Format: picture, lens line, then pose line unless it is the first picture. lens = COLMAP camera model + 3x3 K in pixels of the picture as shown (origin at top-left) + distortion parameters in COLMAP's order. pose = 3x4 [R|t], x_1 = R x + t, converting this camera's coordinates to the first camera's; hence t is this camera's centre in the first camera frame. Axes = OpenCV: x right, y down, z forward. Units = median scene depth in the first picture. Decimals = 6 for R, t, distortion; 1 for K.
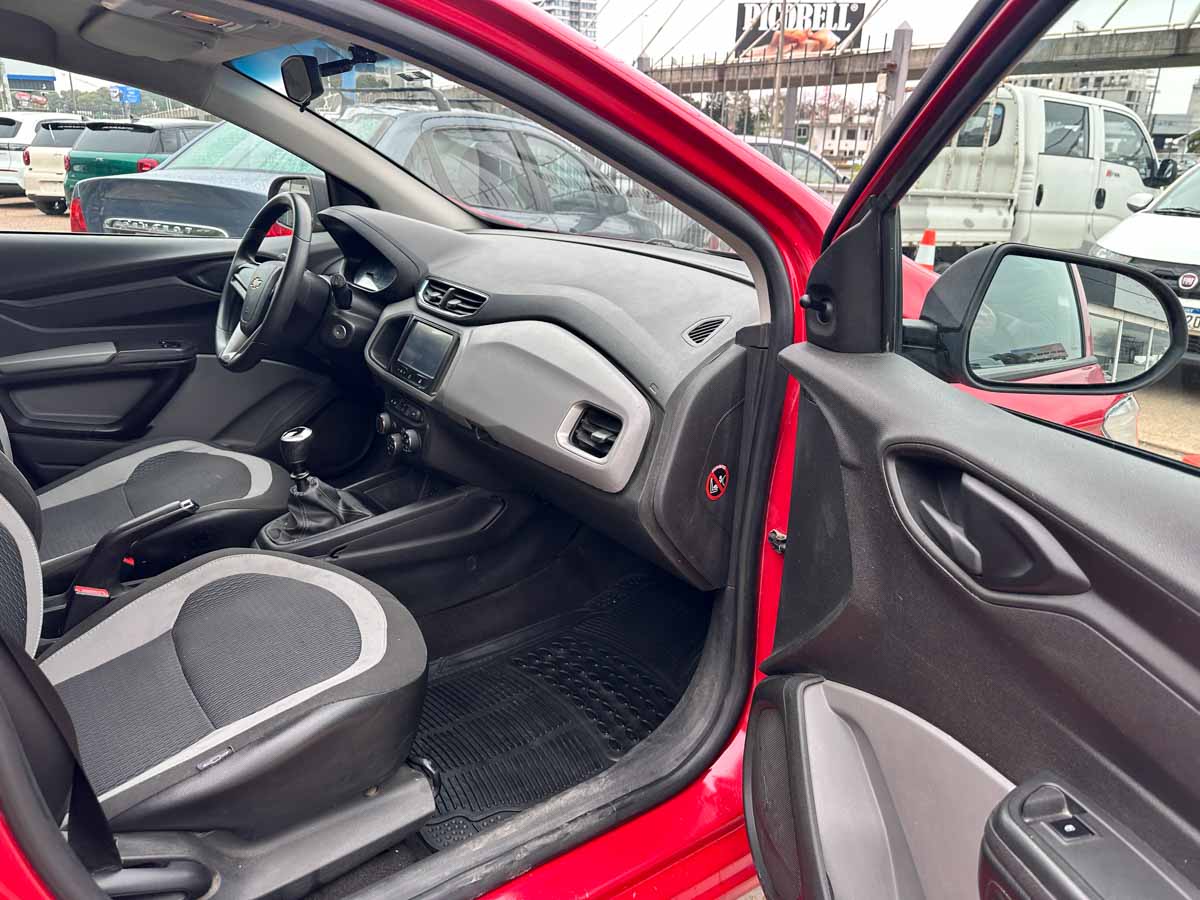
lens RADIAL K [[853.6, 0, 619.4], [0, 853.6, 457.5], [0, 0, 1]] dist [0.057137, -0.060246]
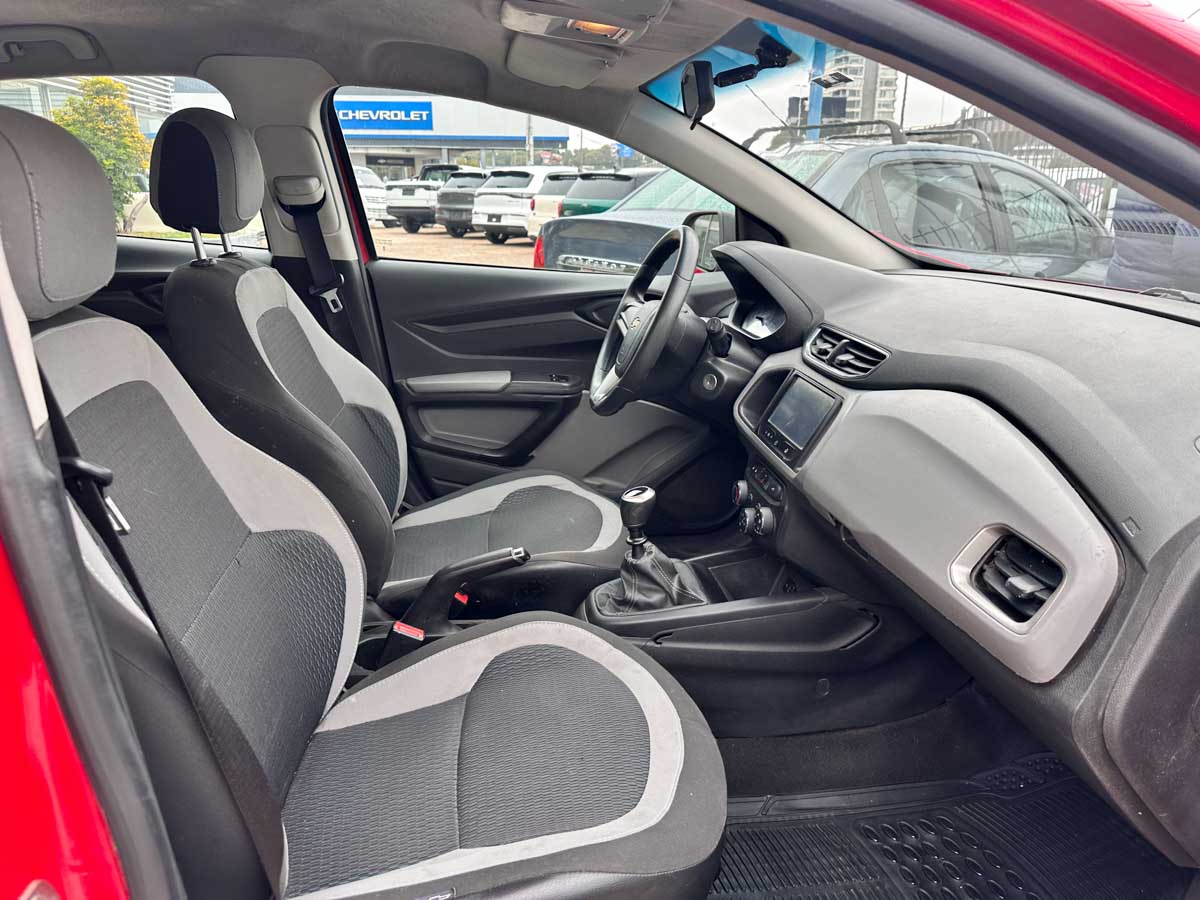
lens RADIAL K [[853.6, 0, 590.3], [0, 853.6, 443.3], [0, 0, 1]] dist [0.057137, -0.060246]
pose [[0.862151, 0.125691, -0.490812, 0.001998], [-0.156165, 0.987499, -0.021430, -0.046231], [0.481983, 0.095124, 0.871002, 0.190761]]
